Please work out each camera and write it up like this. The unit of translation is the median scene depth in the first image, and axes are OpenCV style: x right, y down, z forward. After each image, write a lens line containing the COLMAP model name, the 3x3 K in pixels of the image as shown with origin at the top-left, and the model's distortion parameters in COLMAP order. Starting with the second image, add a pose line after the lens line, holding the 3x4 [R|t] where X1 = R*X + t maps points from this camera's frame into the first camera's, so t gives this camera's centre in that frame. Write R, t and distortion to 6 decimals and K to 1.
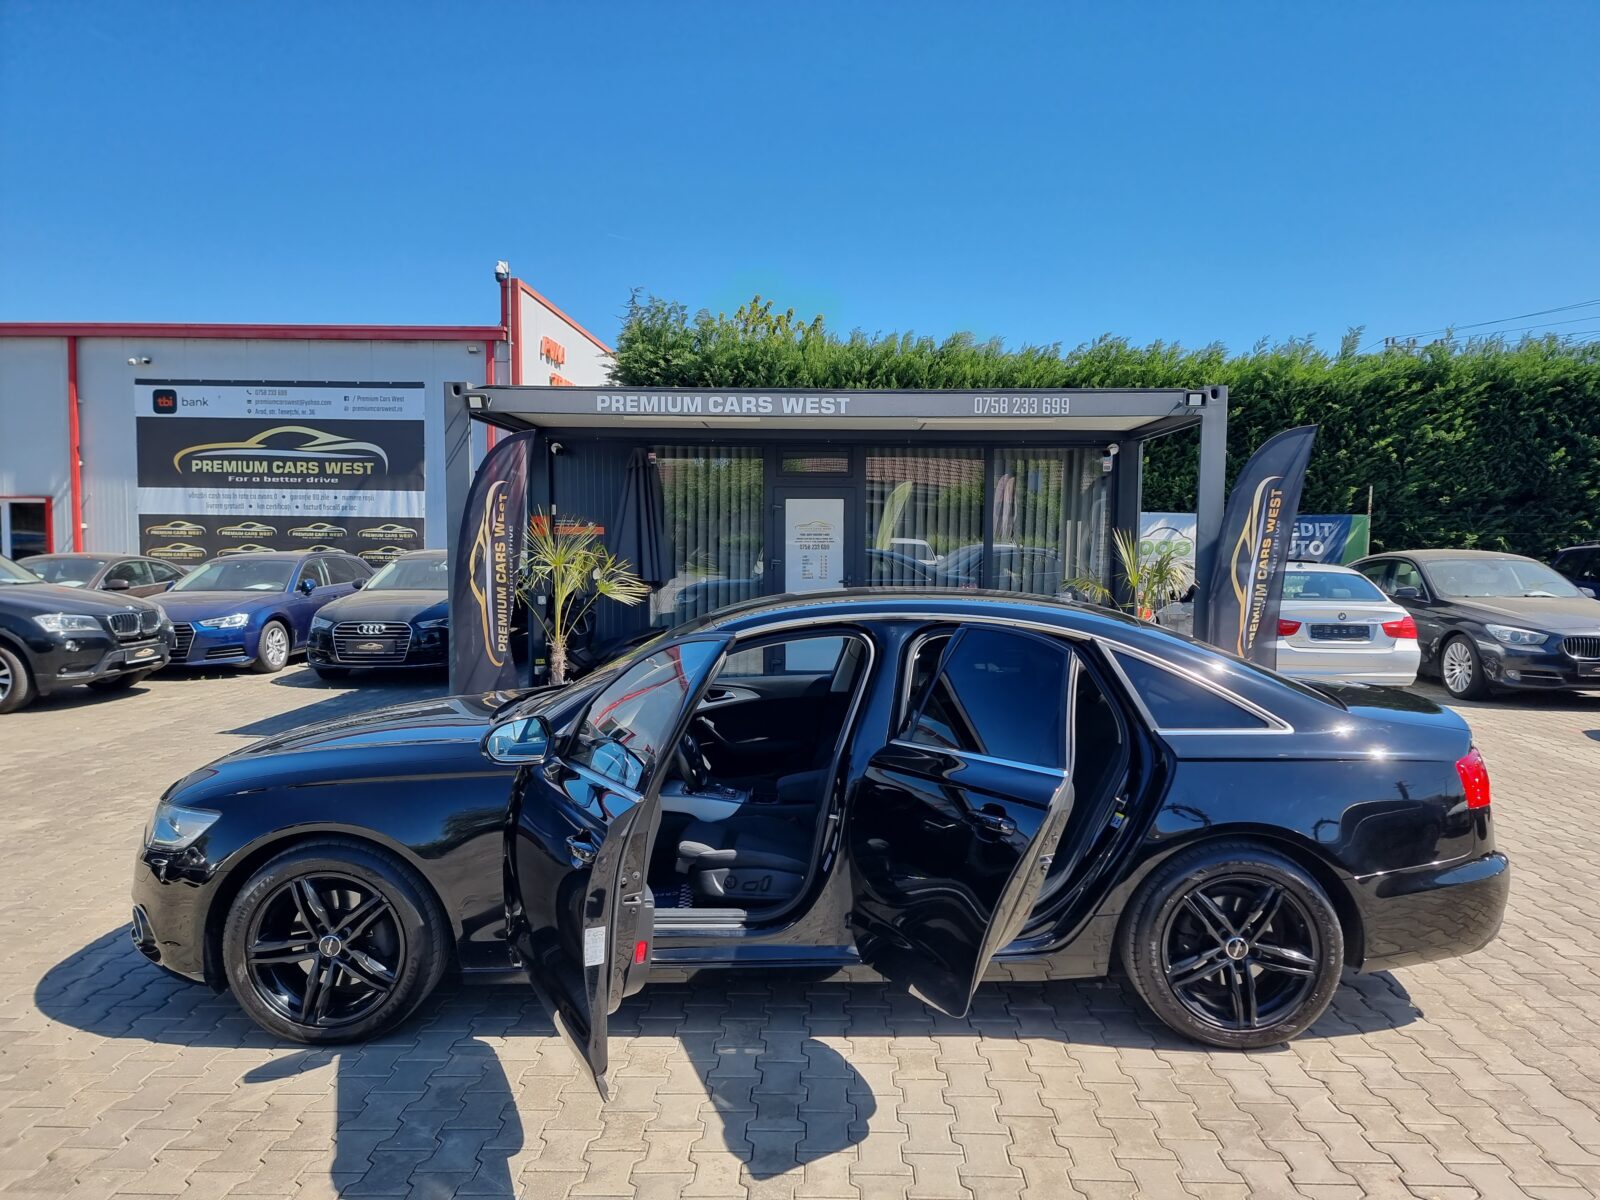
lens RADIAL K [[1117.2, 0, 809.5], [0, 1117.2, 606.6], [0, 0, 1]] dist [0.066120, -0.053532]
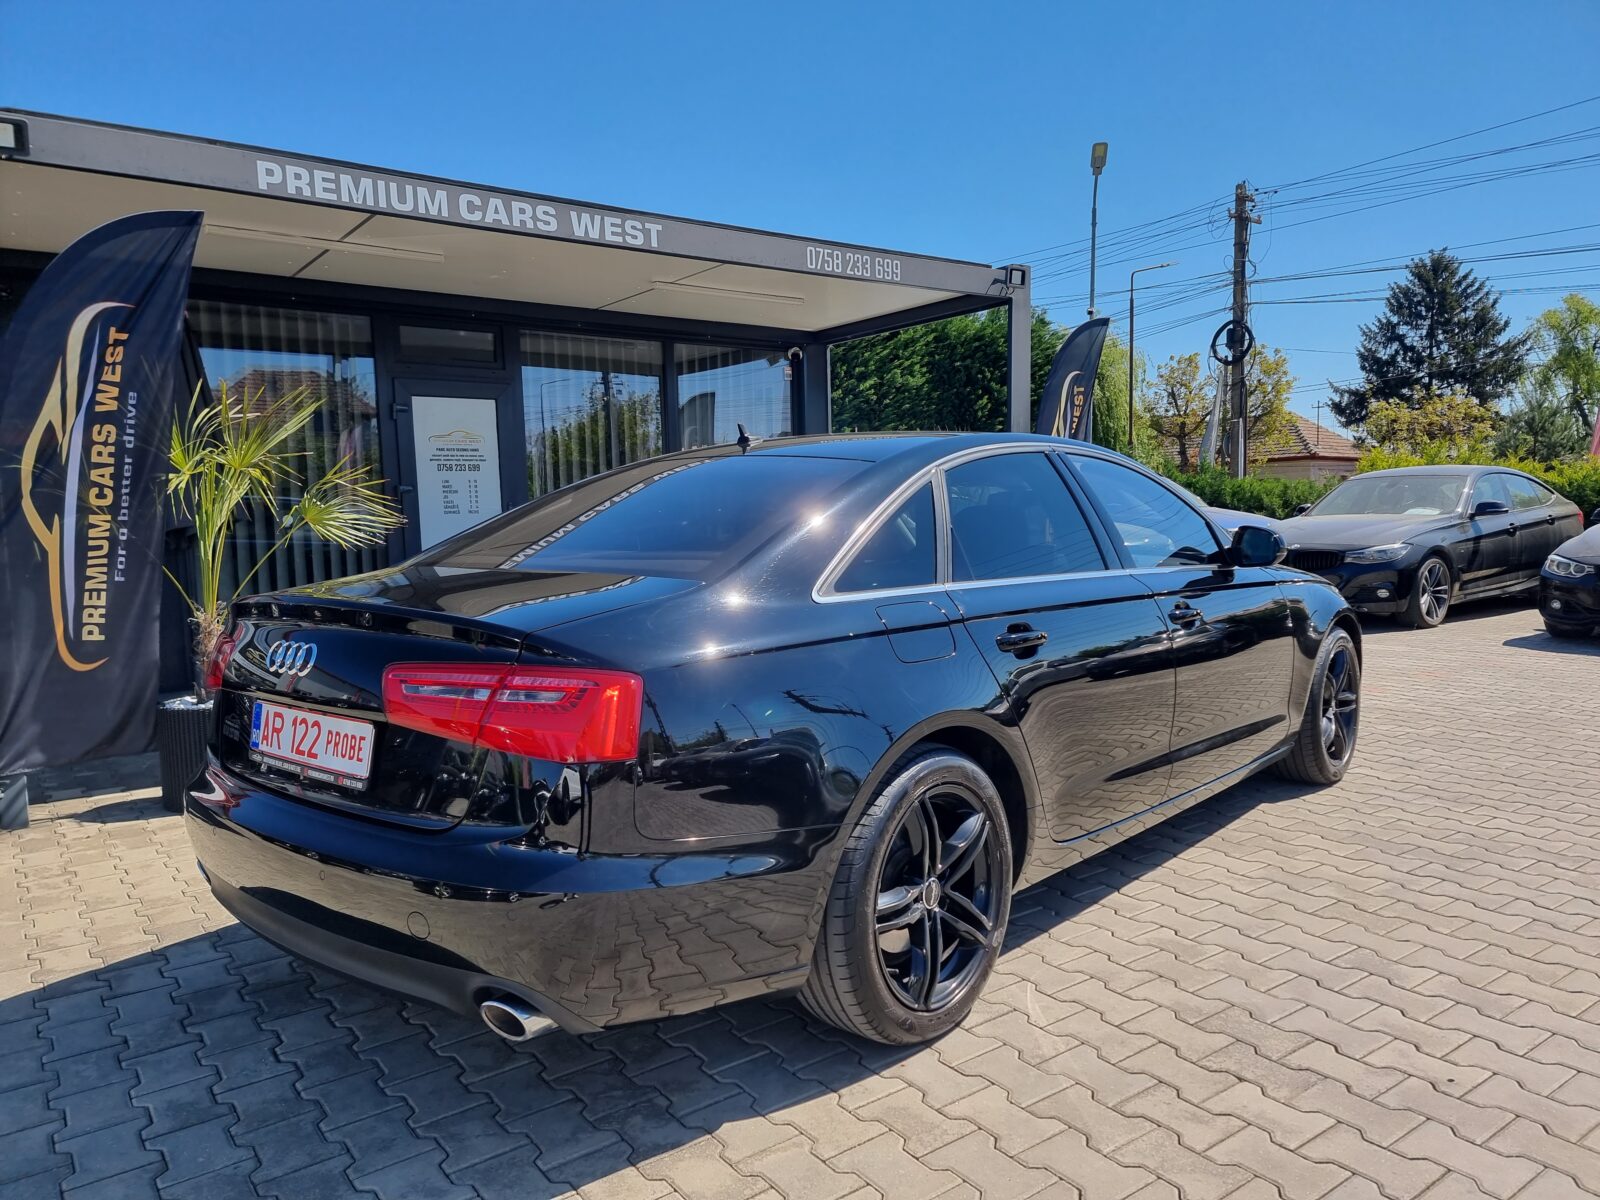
lens RADIAL K [[1117.2, 0, 799.4], [0, 1117.2, 599.1], [0, 0, 1]] dist [0.066120, -0.053532]
pose [[0.795680, -0.073904, 0.601191, -0.293173], [0.067030, 0.997176, 0.033868, 0.021533], [-0.601997, 0.013350, 0.798387, 0.360147]]
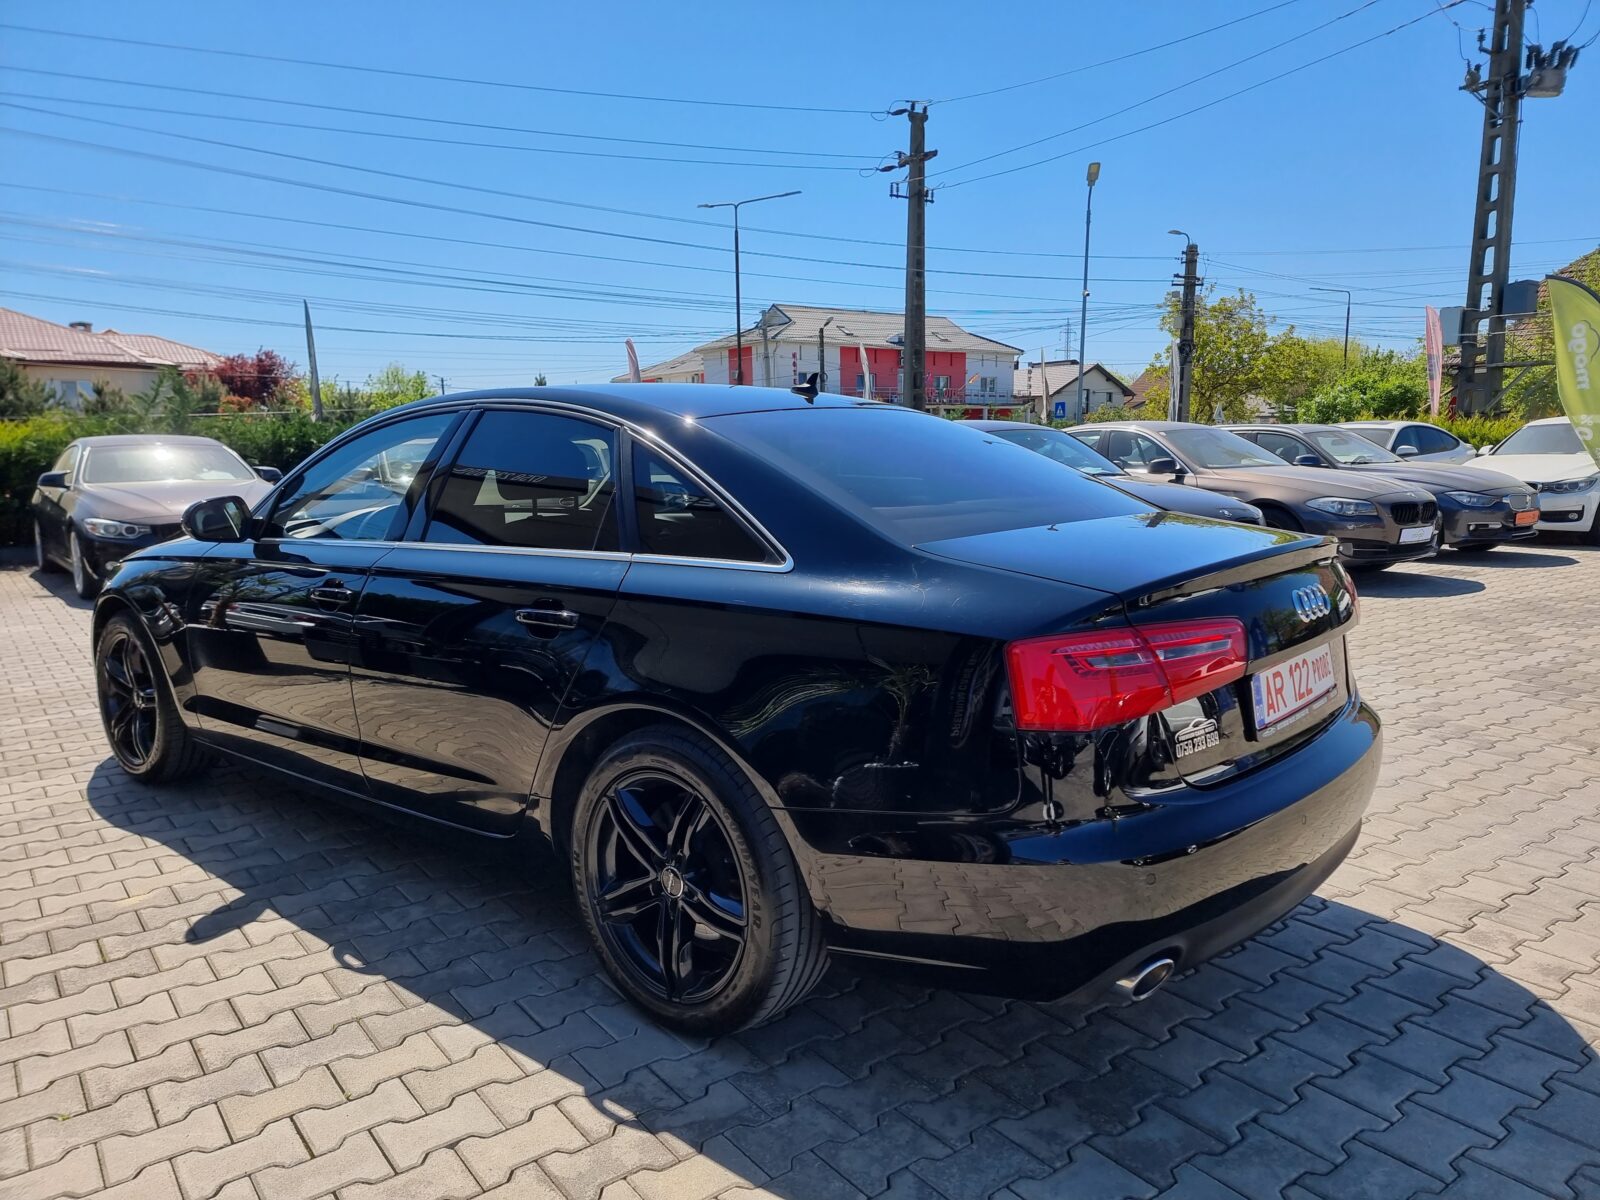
lens RADIAL K [[1117.2, 0, 799.1], [0, 1117.2, 608.7], [0, 0, 1]] dist [0.066120, -0.053532]
pose [[-0.627743, -0.112704, 0.770219, -0.356339], [0.048519, 0.981874, 0.183219, -0.015234], [-0.776907, 0.152385, -0.610896, 0.878801]]
